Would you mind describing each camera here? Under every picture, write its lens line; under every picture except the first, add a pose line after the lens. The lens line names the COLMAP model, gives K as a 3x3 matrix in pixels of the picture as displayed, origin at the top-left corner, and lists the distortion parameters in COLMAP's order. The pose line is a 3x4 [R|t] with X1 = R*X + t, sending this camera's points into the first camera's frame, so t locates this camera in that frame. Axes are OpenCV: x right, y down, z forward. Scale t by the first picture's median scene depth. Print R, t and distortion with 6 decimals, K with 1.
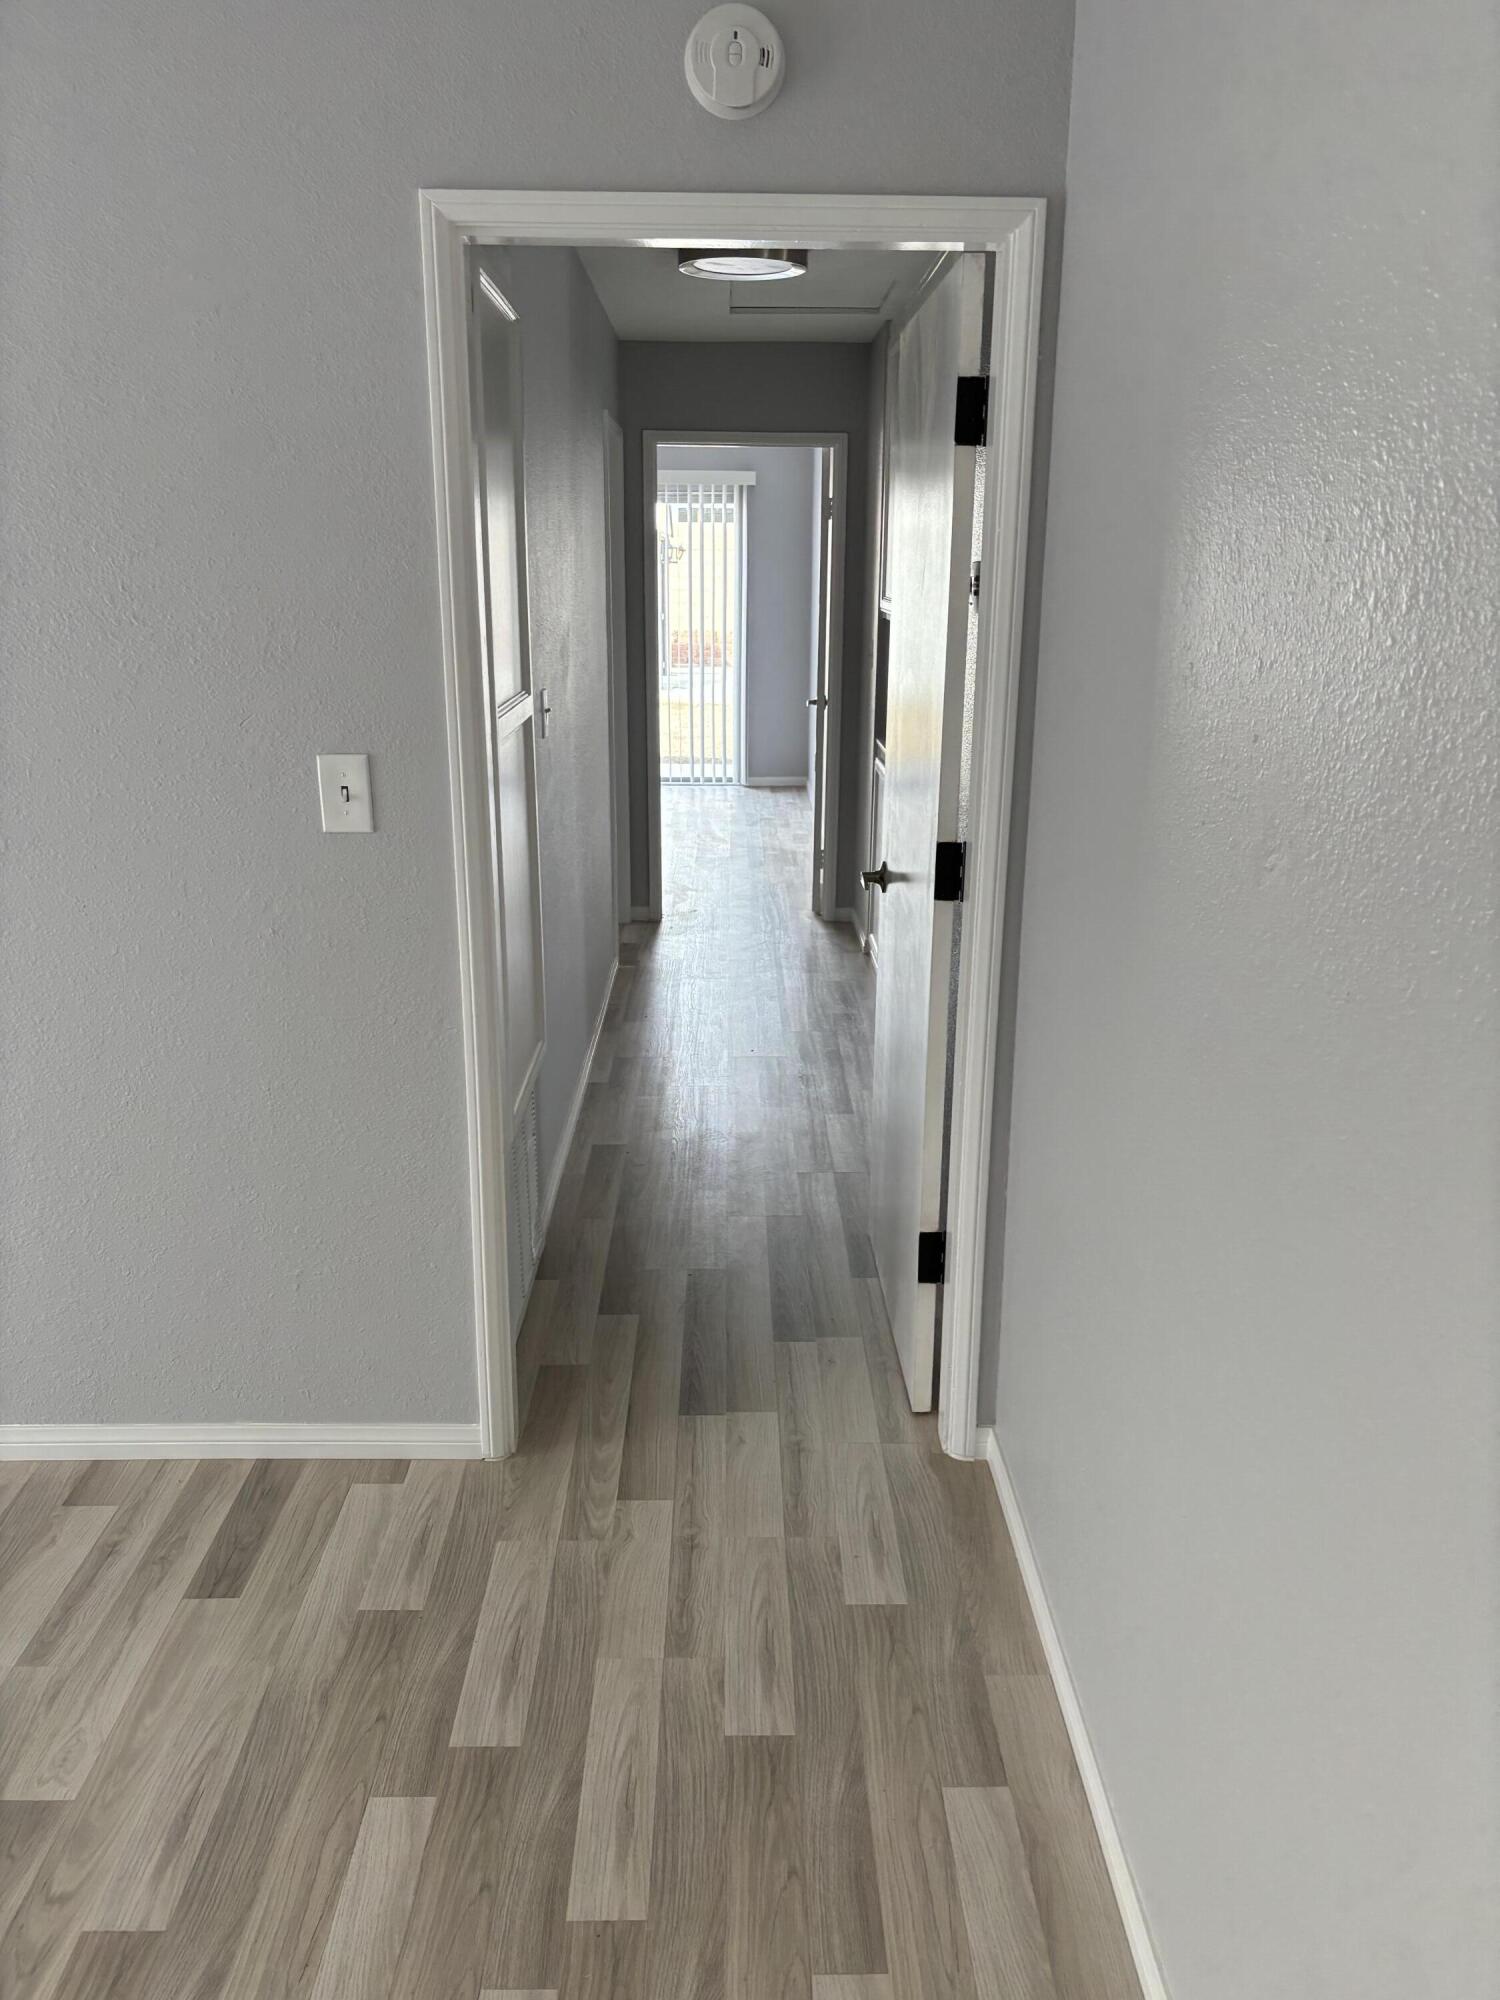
lens RADIAL K [[1513.5, 0, 746.7], [0, 1513.5, 979.4], [0, 0, 1]] dist [0.051828, -0.063086]
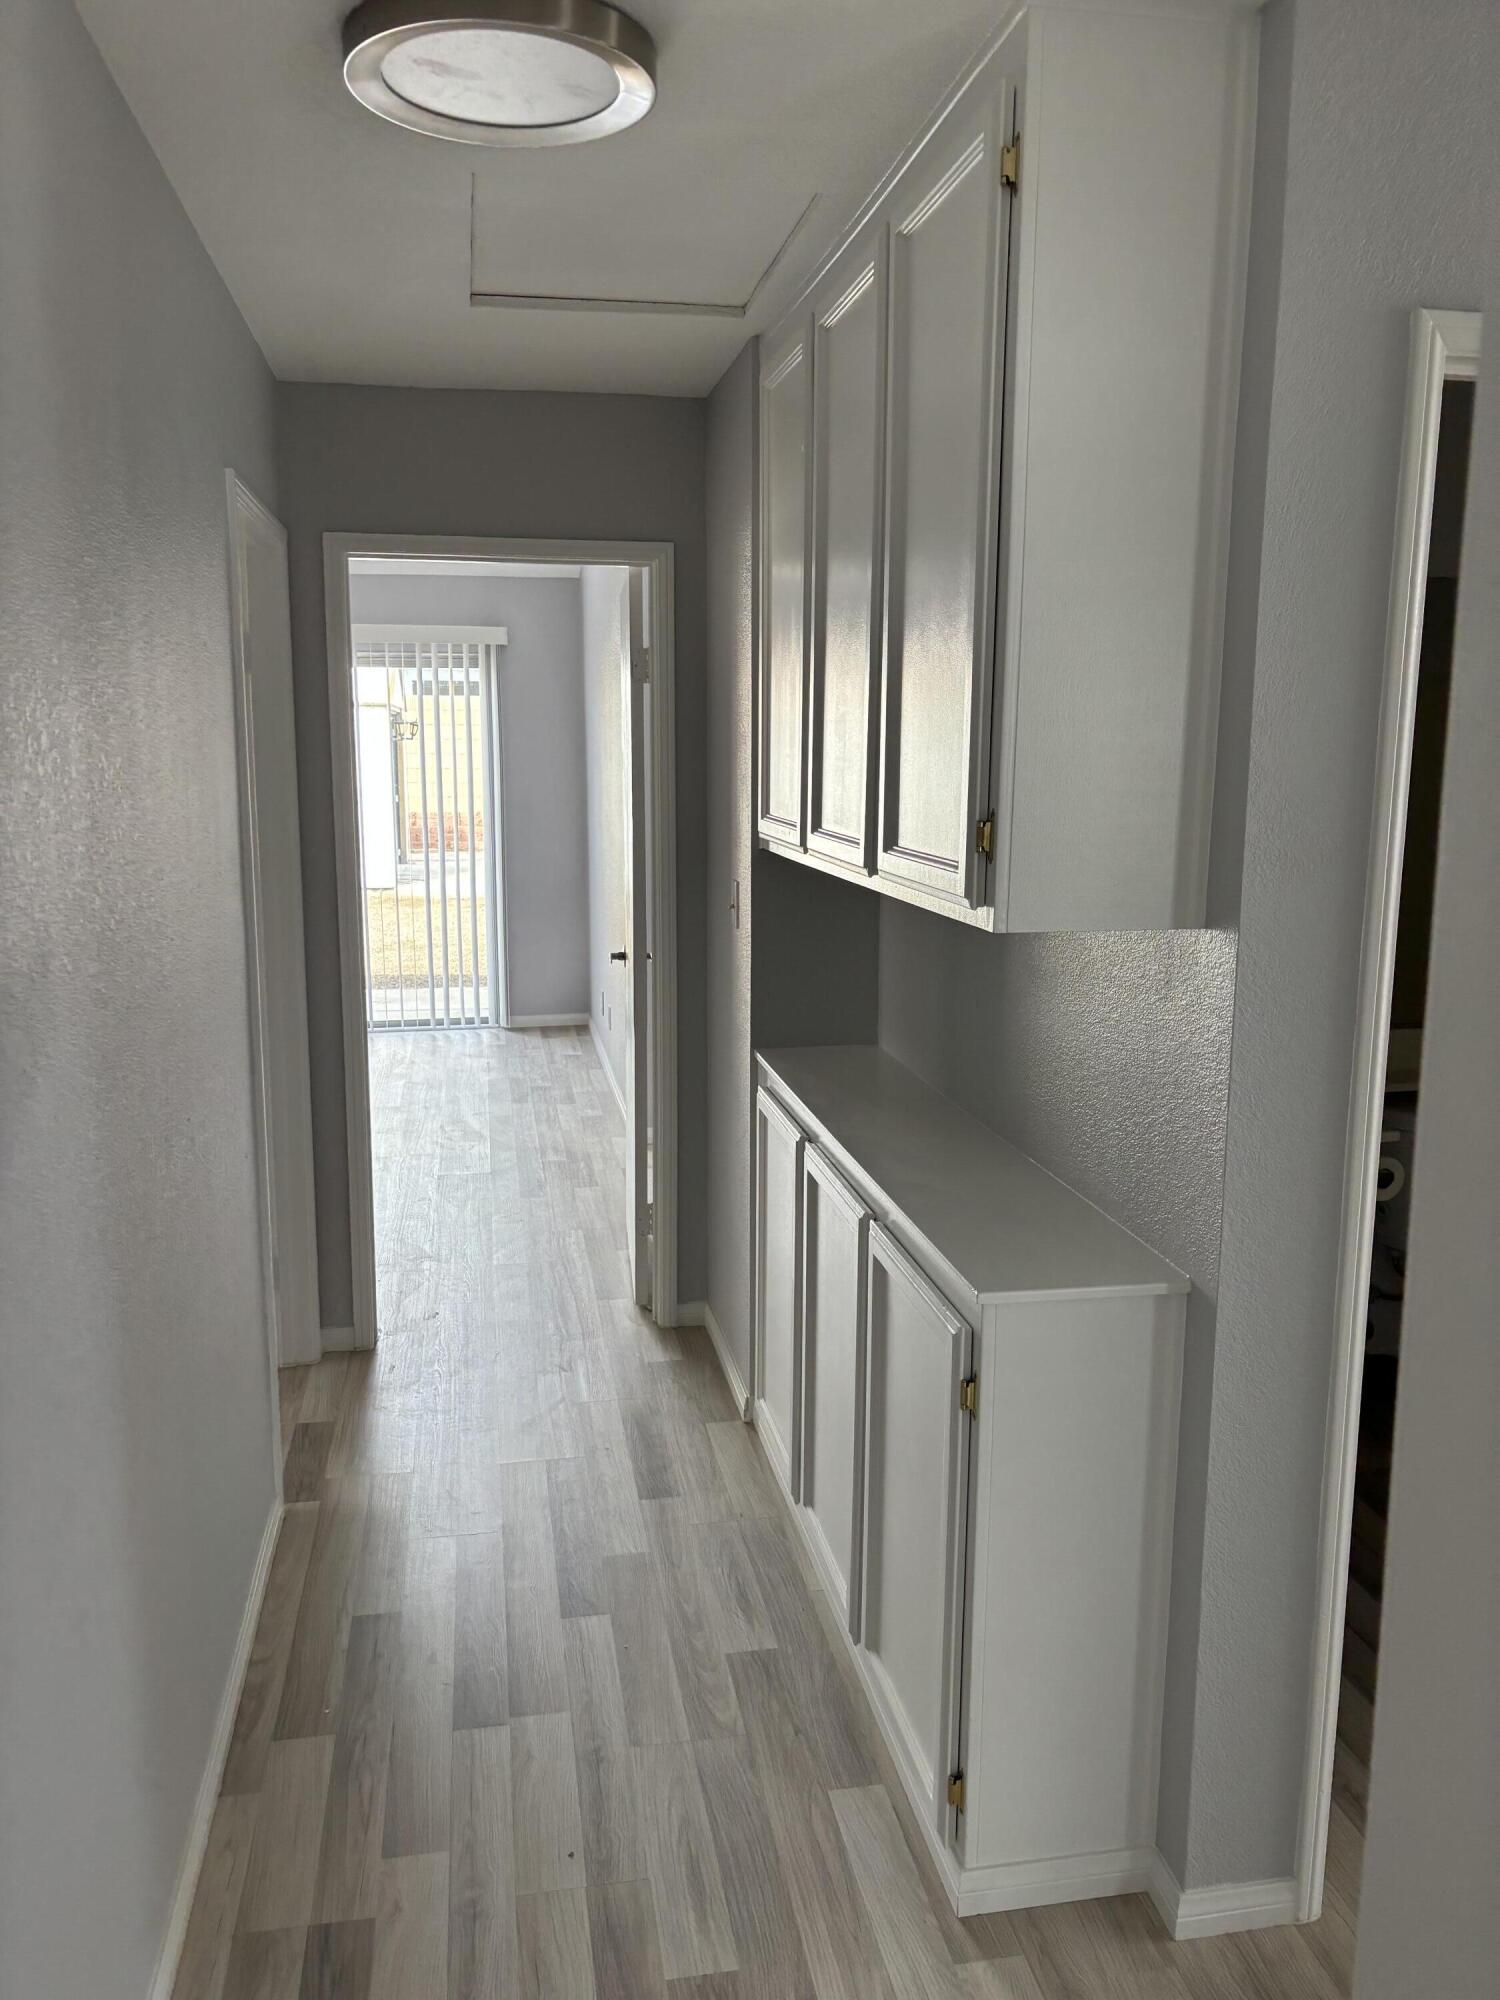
lens RADIAL K [[1513.5, 0, 741.5], [0, 1513.5, 1007.2], [0, 0, 1]] dist [0.051828, -0.063086]
pose [[0.986888, -0.042008, 0.155844, -0.002426], [0.056156, 0.994579, -0.087522, -0.067609], [-0.151323, 0.095126, 0.983897, 0.248902]]
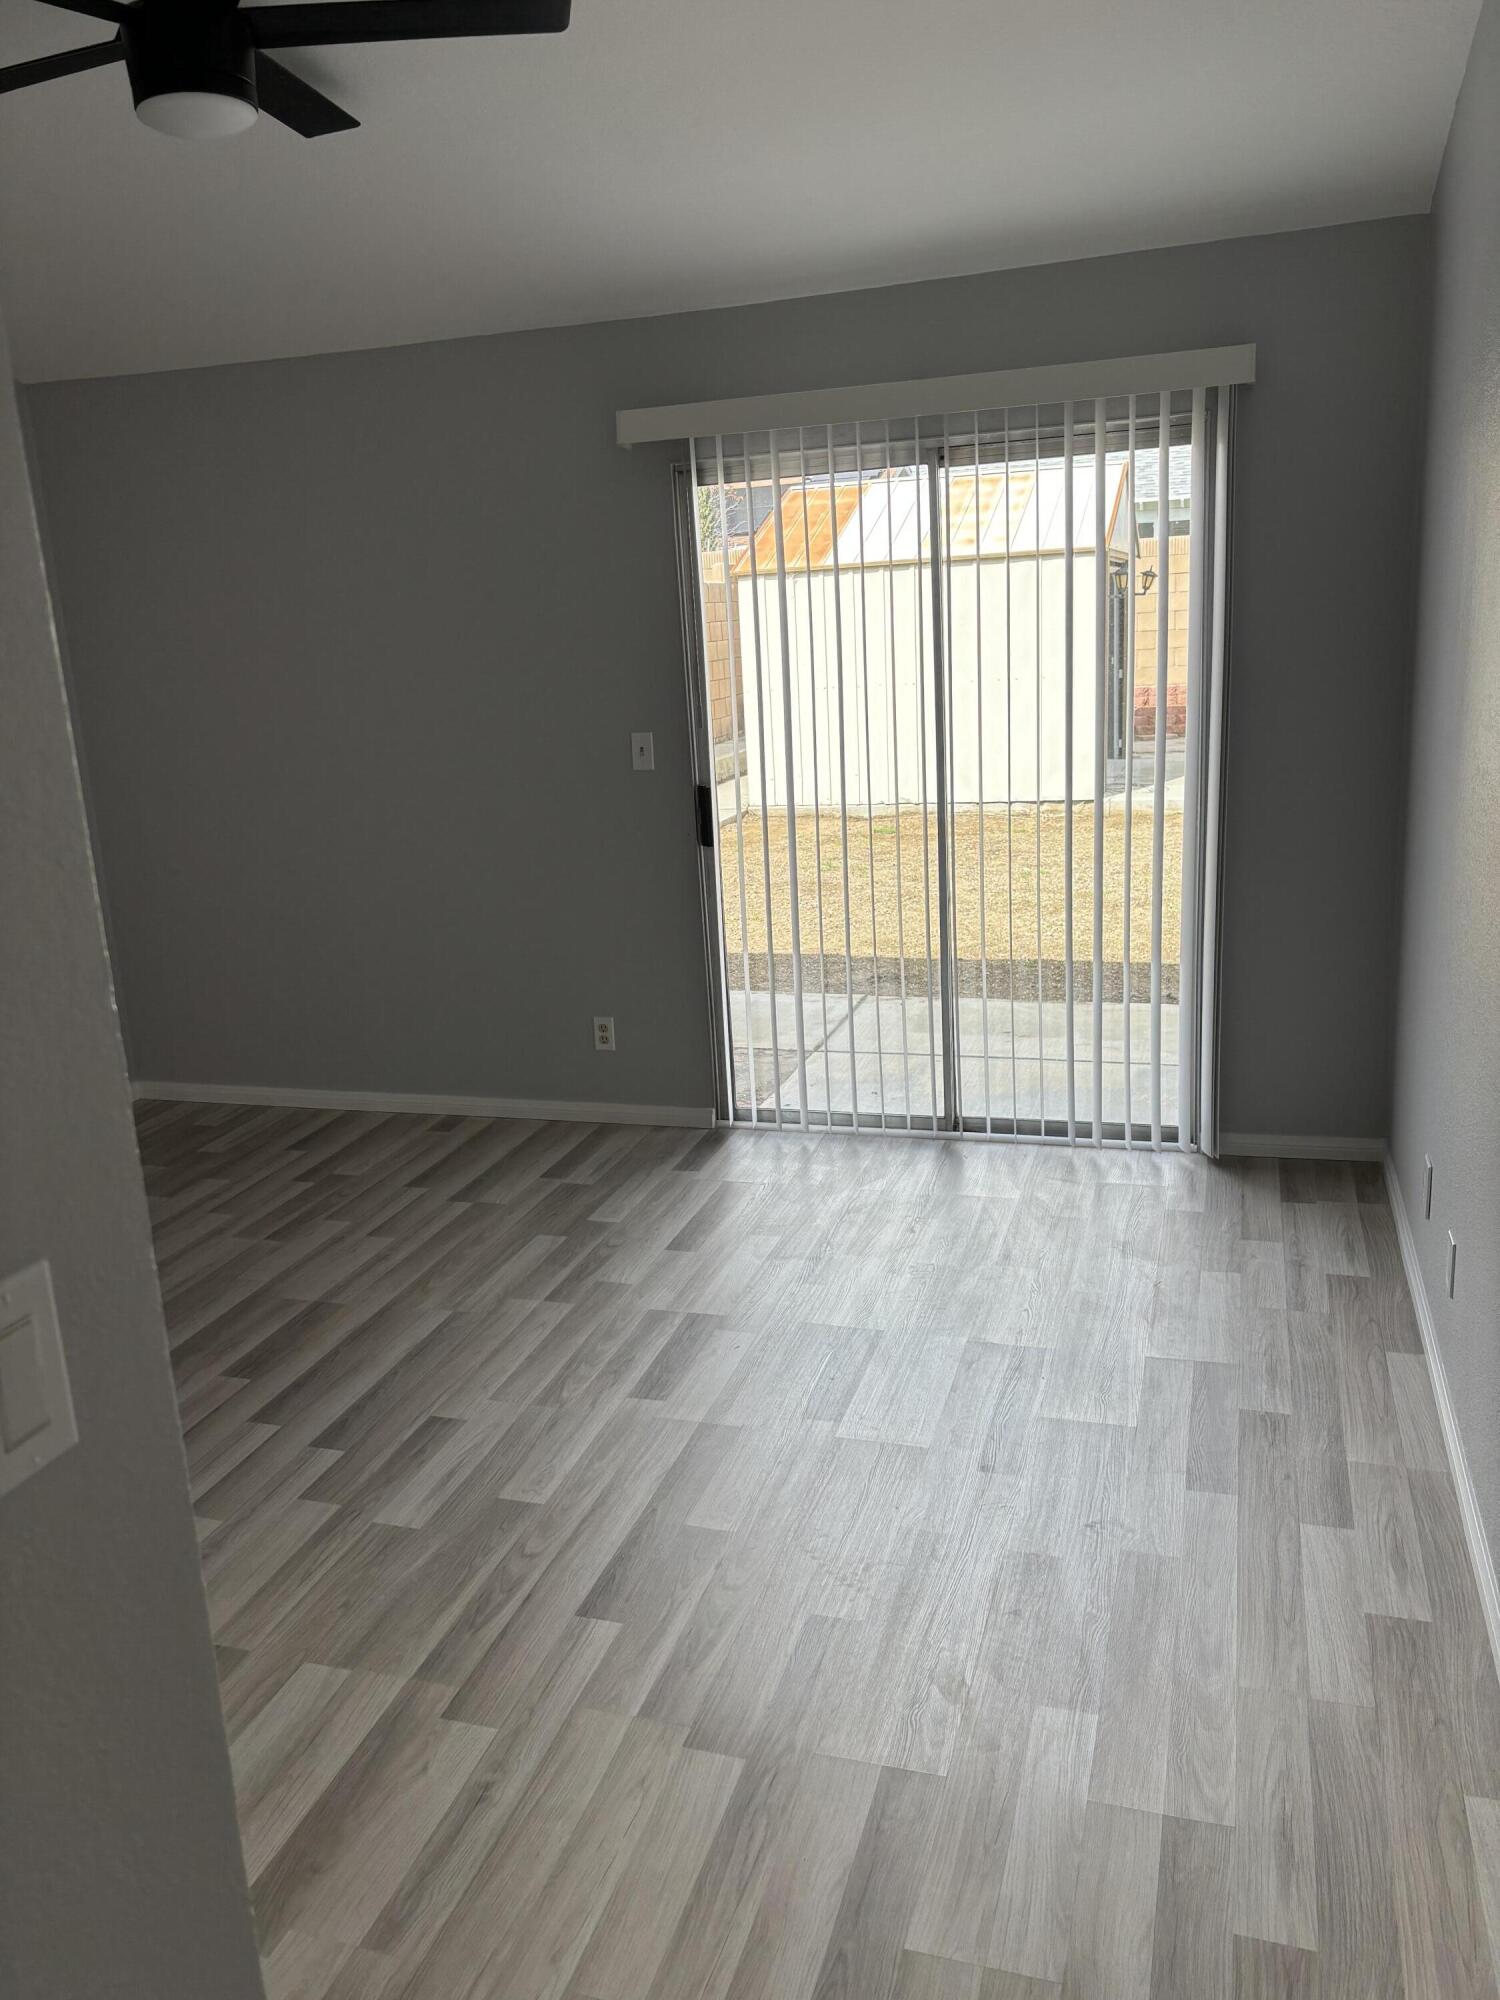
lens RADIAL K [[1513.5, 0, 753.8], [0, 1513.5, 1002.4], [0, 0, 1]] dist [0.051828, -0.063086]
pose [[0.947828, 0.007015, -0.318704, 0.012266], [-0.011844, 0.999843, -0.013214, -0.164792], [0.318561, 0.016299, 0.947762, 0.611721]]
